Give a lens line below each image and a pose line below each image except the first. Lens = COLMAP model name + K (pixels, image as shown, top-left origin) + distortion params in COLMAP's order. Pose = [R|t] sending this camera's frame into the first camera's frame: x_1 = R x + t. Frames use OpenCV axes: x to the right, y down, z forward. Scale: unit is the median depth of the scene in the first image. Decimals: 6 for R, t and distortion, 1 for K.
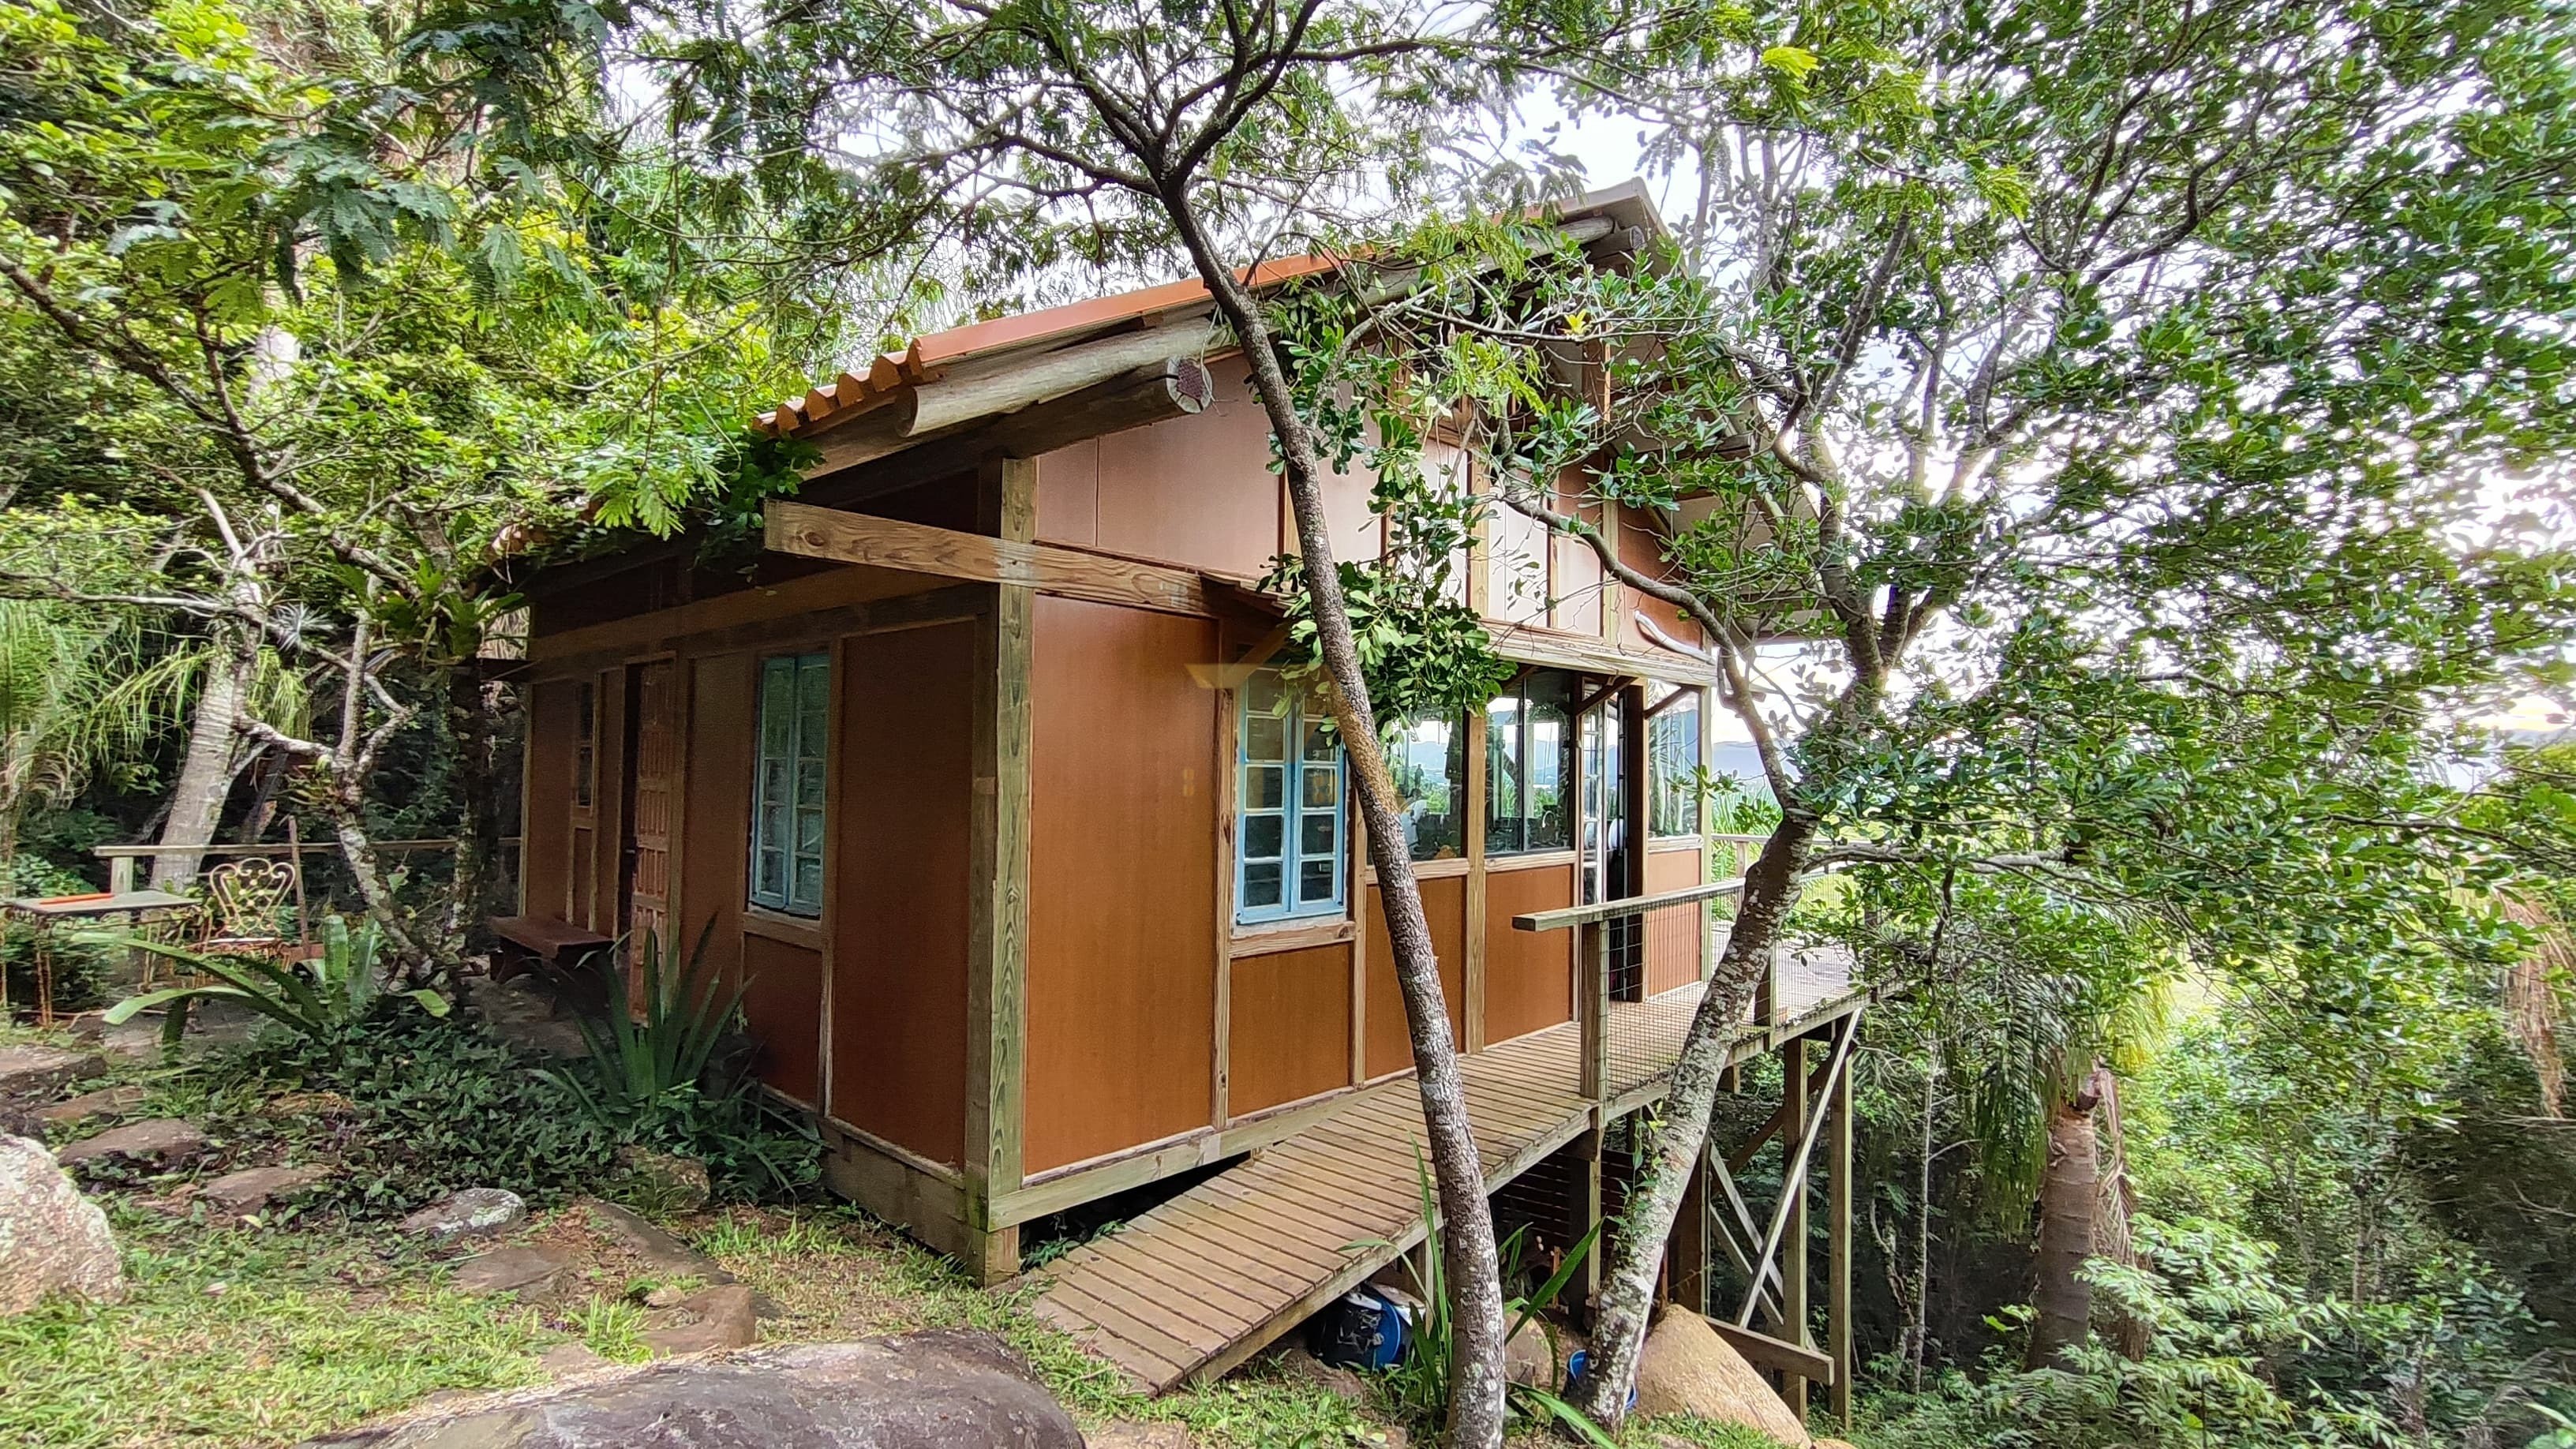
lens RADIAL K [[1835.7, 0, 1303.8], [0, 1835.7, 712.5], [0, 0, 1]] dist [0.020869, -0.001417]
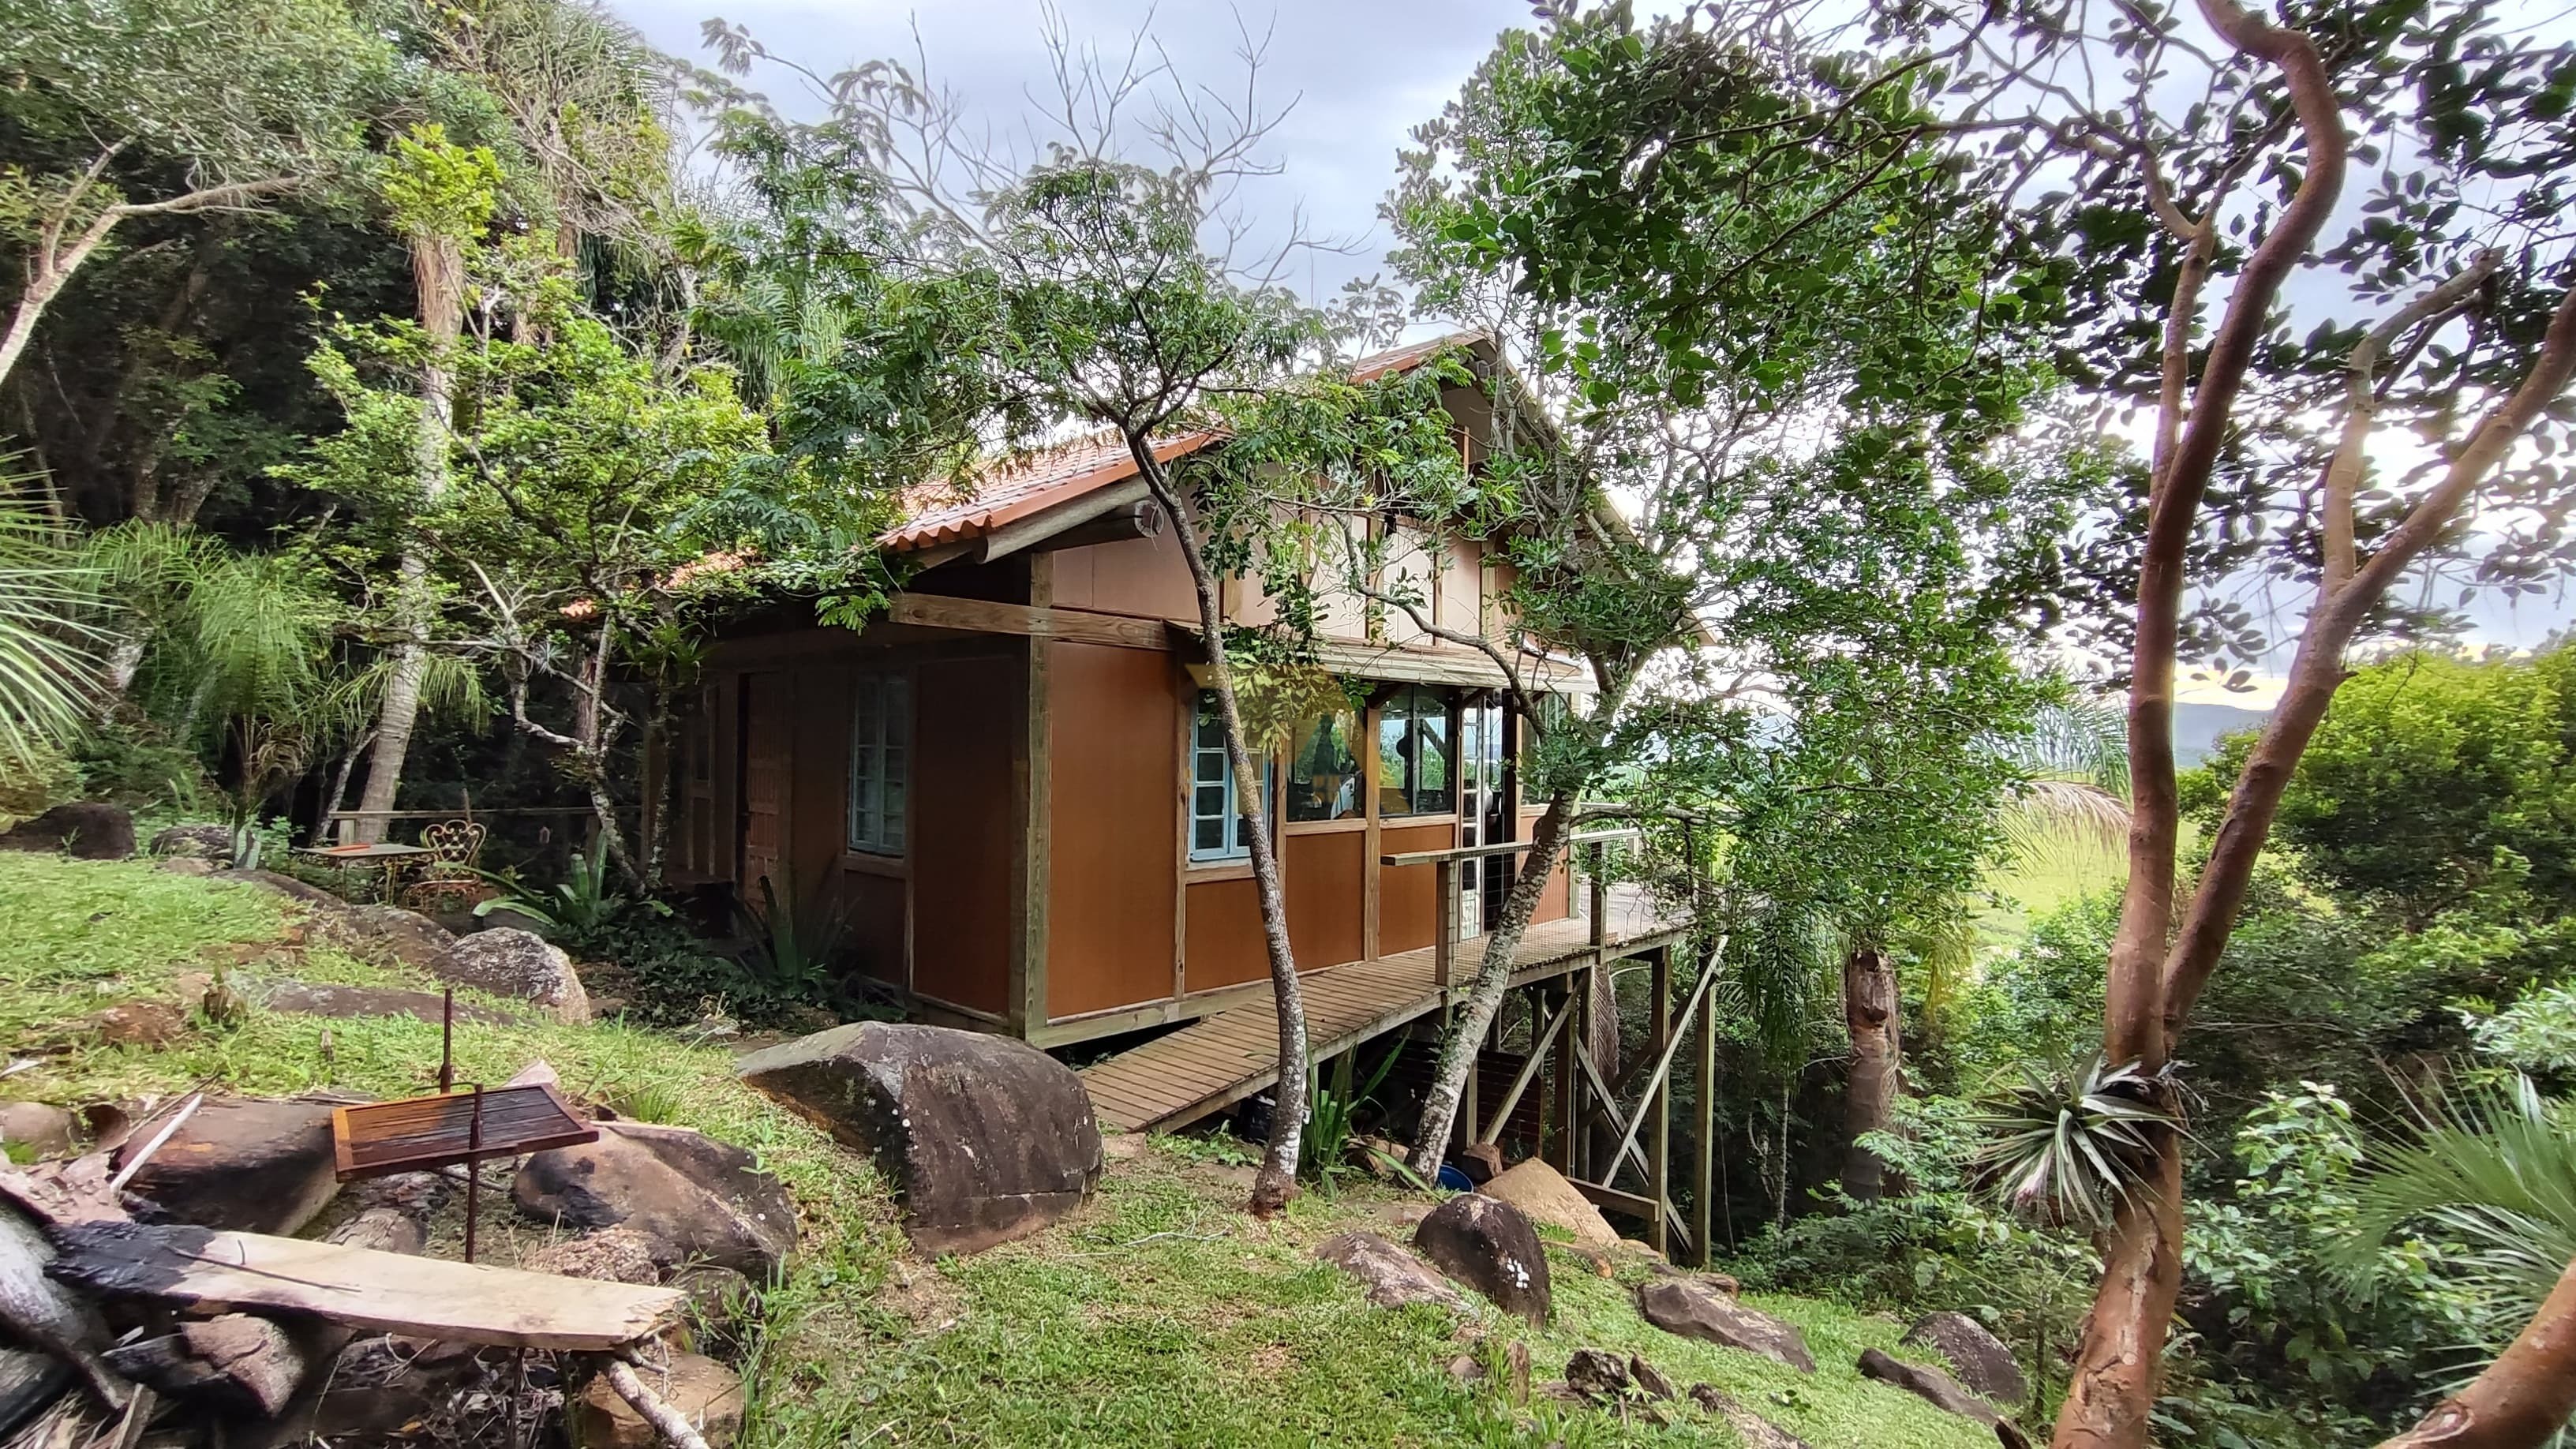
lens RADIAL K [[1911.0, 0, 1290.3], [0, 1911.0, 744.3], [0, 0, 1]] dist [0.018992, 0.060017]
pose [[0.999940, -0.000660, -0.010947, 0.064970], [0.001004, 0.999507, 0.031394, -0.026951], [0.010921, -0.031403, 0.999447, -0.558004]]
